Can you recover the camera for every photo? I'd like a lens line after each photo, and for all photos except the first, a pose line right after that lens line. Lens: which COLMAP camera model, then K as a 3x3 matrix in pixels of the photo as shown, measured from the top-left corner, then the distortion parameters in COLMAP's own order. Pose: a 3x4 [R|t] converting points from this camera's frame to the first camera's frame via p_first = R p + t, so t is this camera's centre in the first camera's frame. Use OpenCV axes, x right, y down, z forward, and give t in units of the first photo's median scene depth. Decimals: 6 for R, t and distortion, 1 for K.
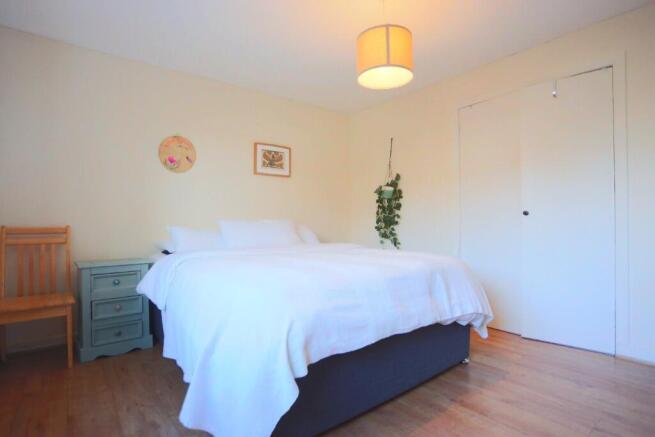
lens RADIAL K [[326.0, 0, 327.5], [0, 326.0, 218.5], [0, 0, 1]] dist [0.028525, 0.000298]
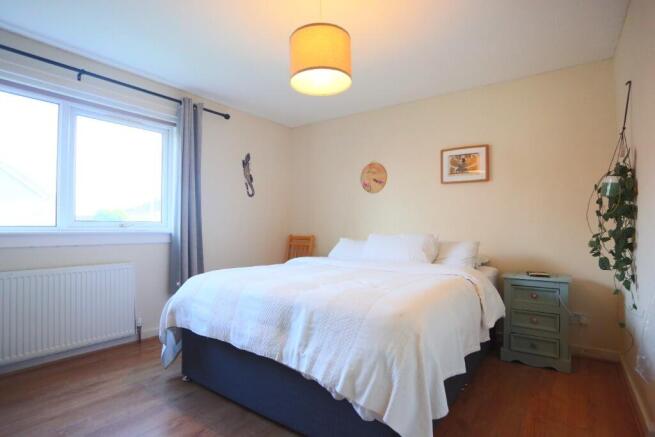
lens RADIAL K [[337.5, 0, 326.6], [0, 337.5, 221.9], [0, 0, 1]] dist [-0.045197, 0.001045]
pose [[0.291120, -0.018405, -0.956509, 0.576443], [-0.005560, 0.999765, -0.020930, -0.009297], [0.956670, 0.011411, 0.290950, 0.417007]]
